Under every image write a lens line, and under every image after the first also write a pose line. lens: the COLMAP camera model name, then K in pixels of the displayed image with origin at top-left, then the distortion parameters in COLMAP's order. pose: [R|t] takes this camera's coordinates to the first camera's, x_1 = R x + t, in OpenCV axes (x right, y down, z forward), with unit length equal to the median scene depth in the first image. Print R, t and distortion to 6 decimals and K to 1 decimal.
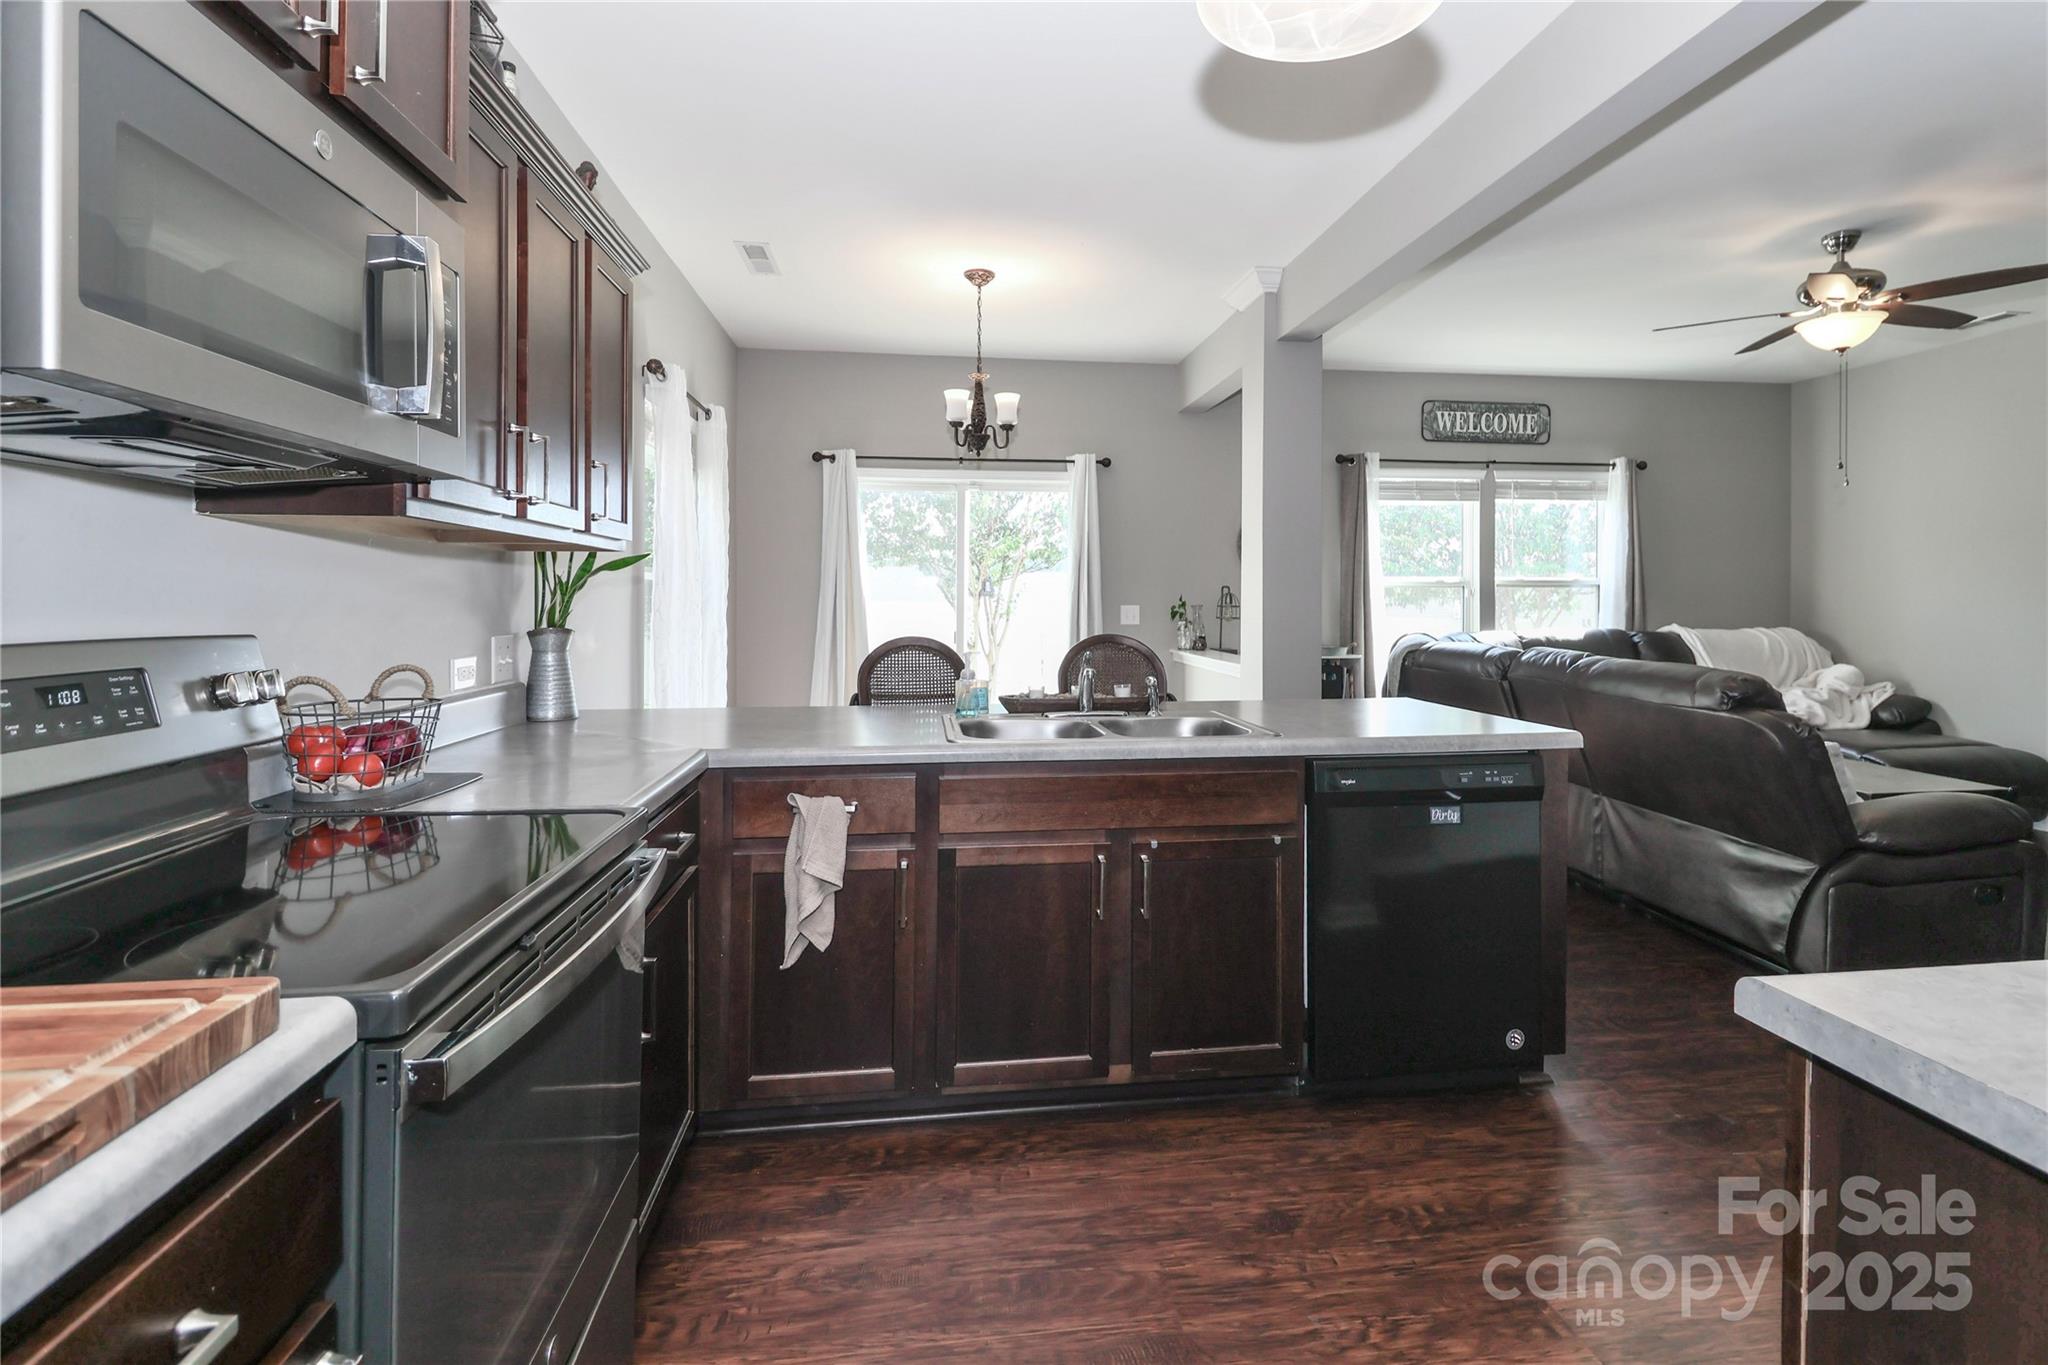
lens RADIAL K [[973.5, 0, 1052.8], [0, 973.5, 619.3], [0, 0, 1]] dist [0.011911, 0.000007]
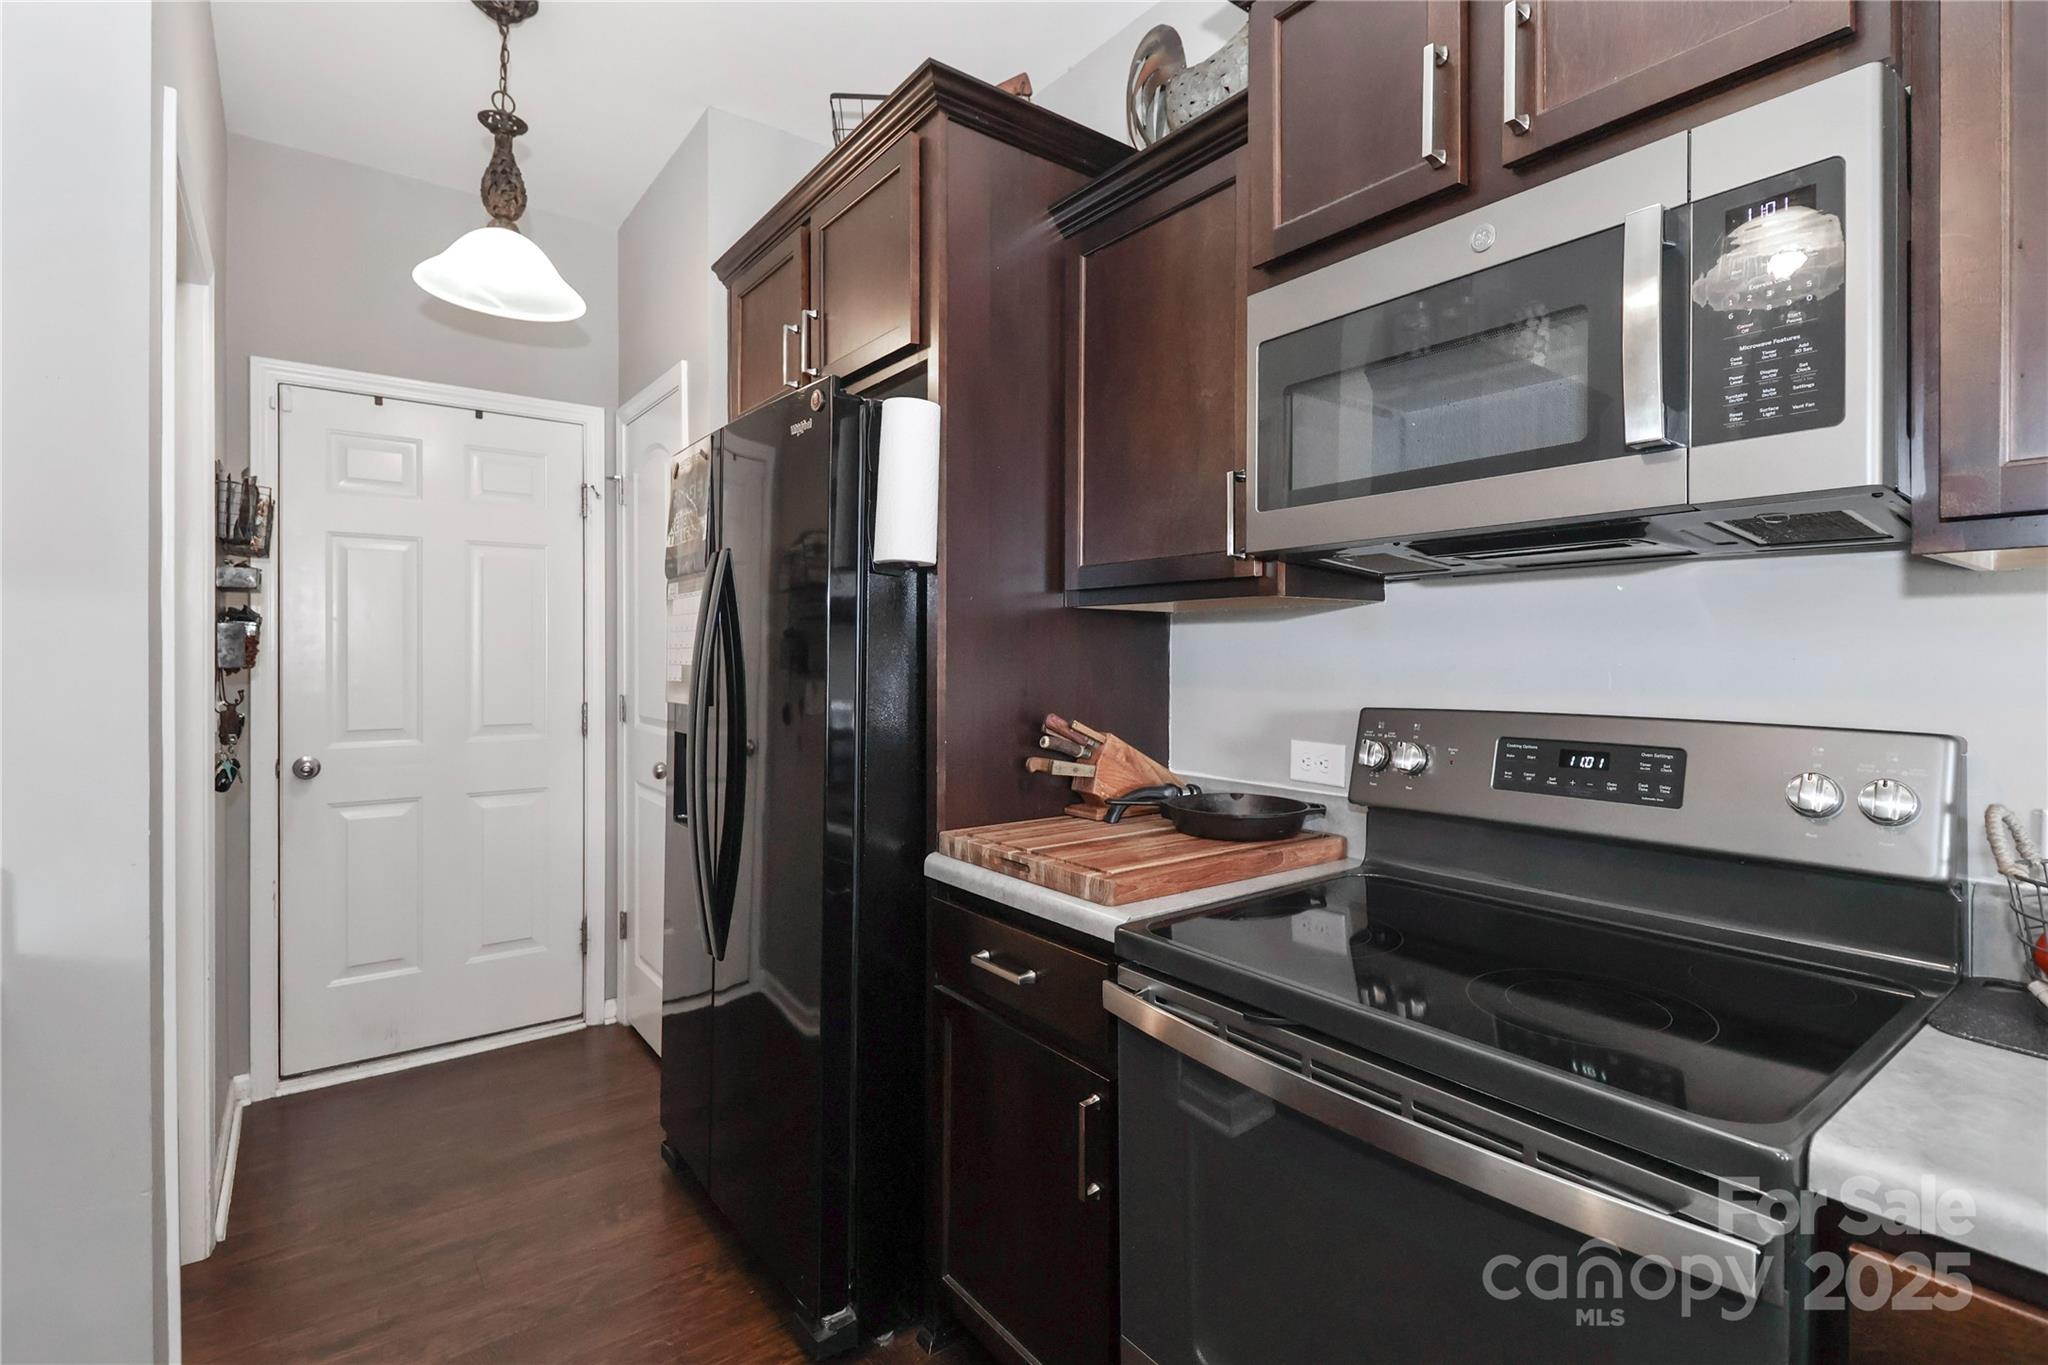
lens RADIAL K [[969.2, 0, 1038.8], [0, 969.2, 658.5], [0, 0, 1]] dist [0.018321, -0.012619]
pose [[-0.872867, -0.007532, -0.487900, 0.058745], [-0.017237, 0.999733, 0.015403, -0.018167], [0.487653, 0.021855, -0.872764, 0.564395]]
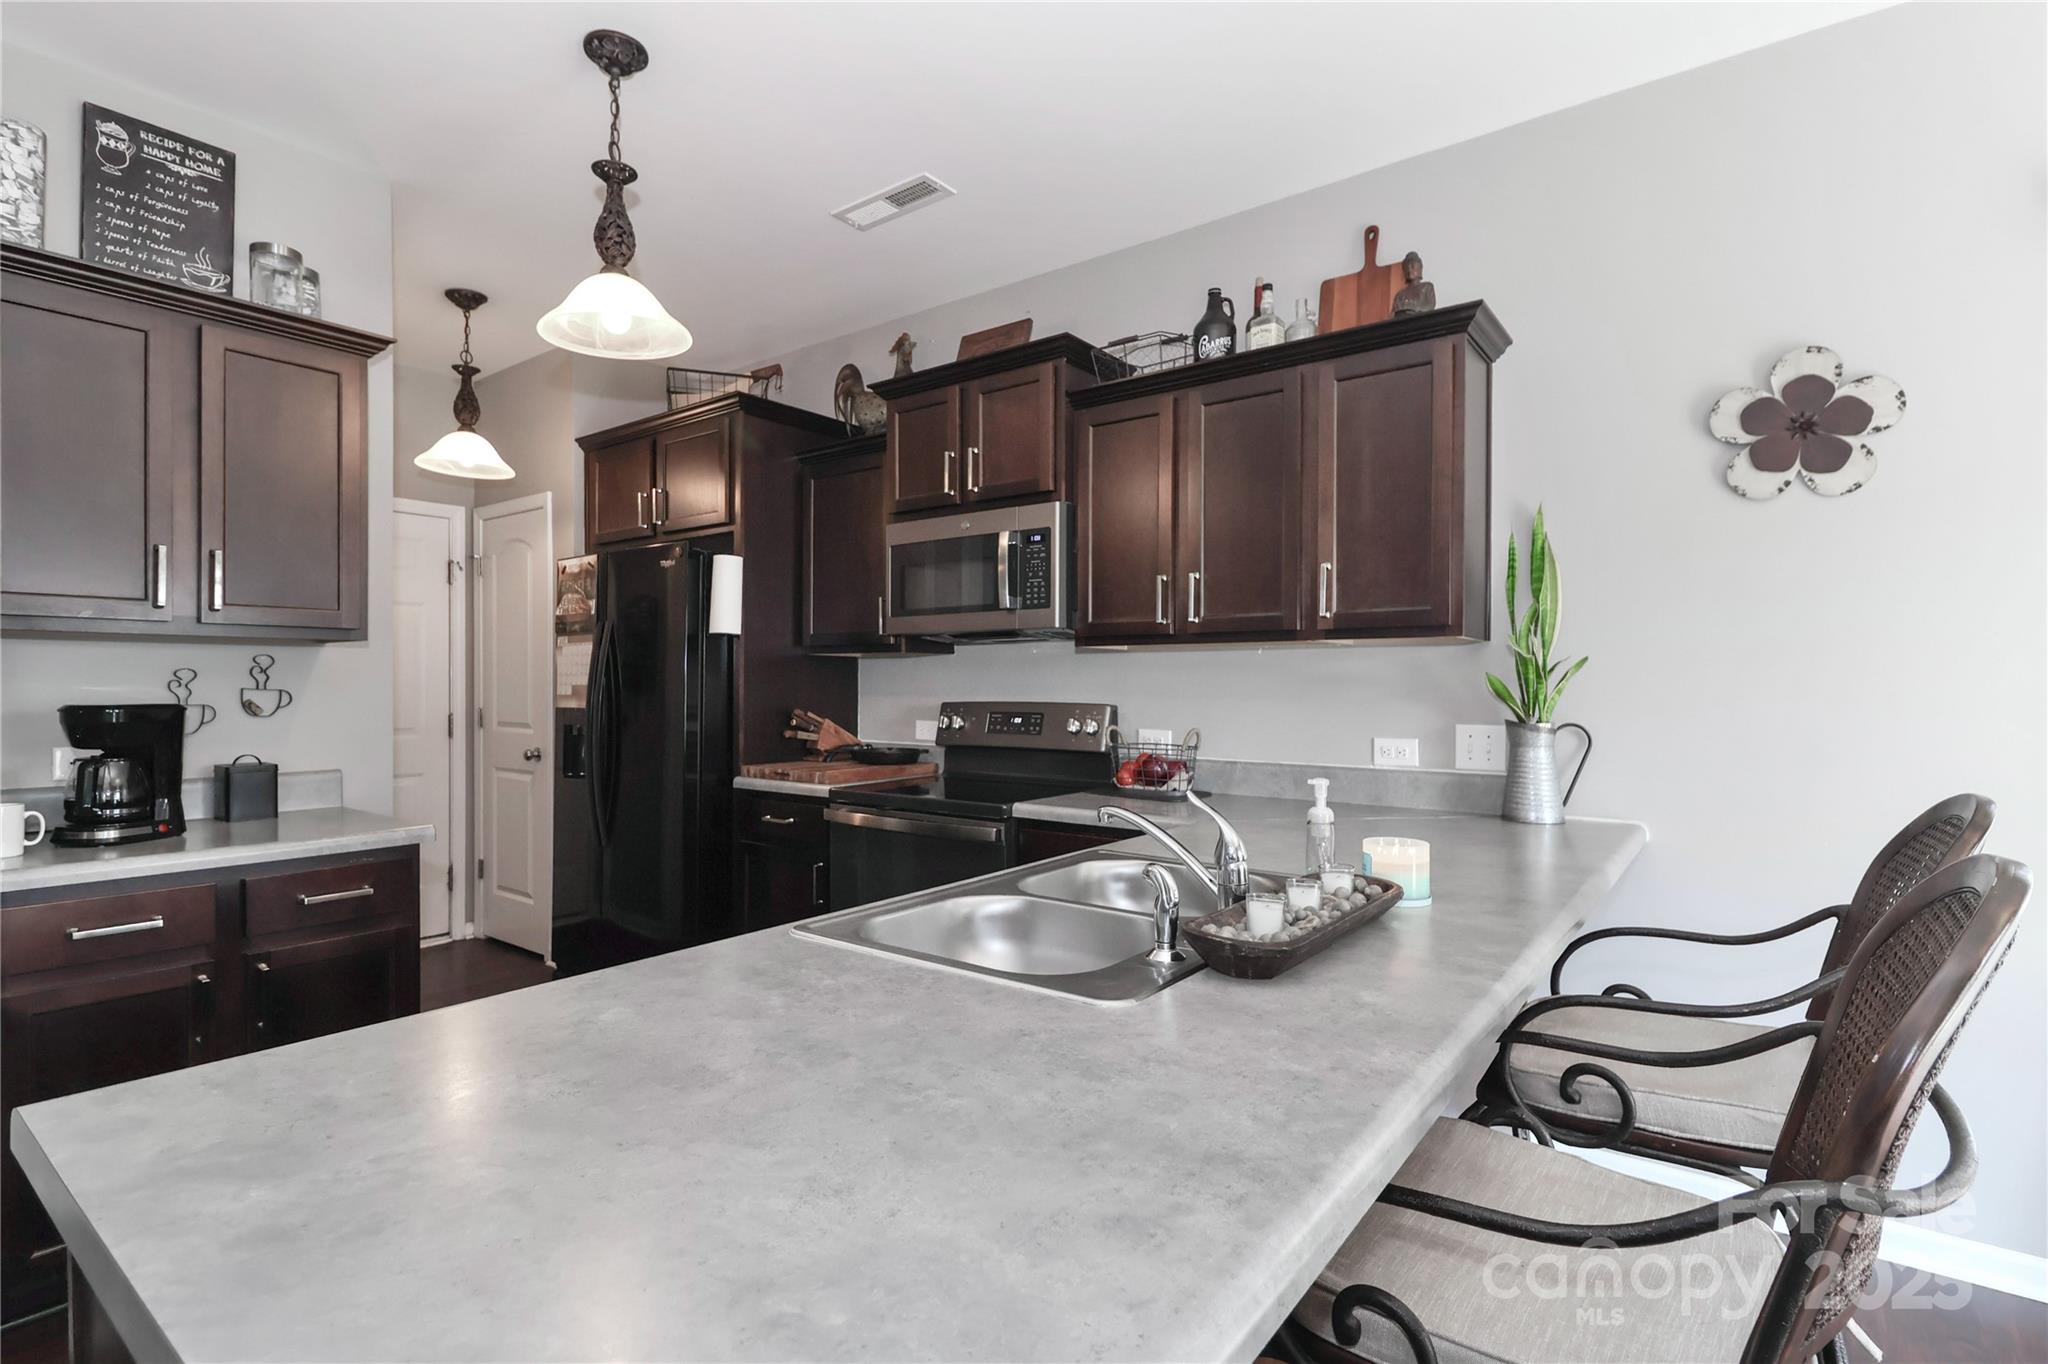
lens RADIAL K [[965.8, 0, 1021.7], [0, 965.8, 695.2], [0, 0, 1]] dist [0.015236, -0.011616]
pose [[-0.708691, -0.000485, -0.705519, 0.371977], [-0.019070, 0.999648, 0.018469, -0.018257], [0.705261, 0.026543, -0.708450, 1.037807]]
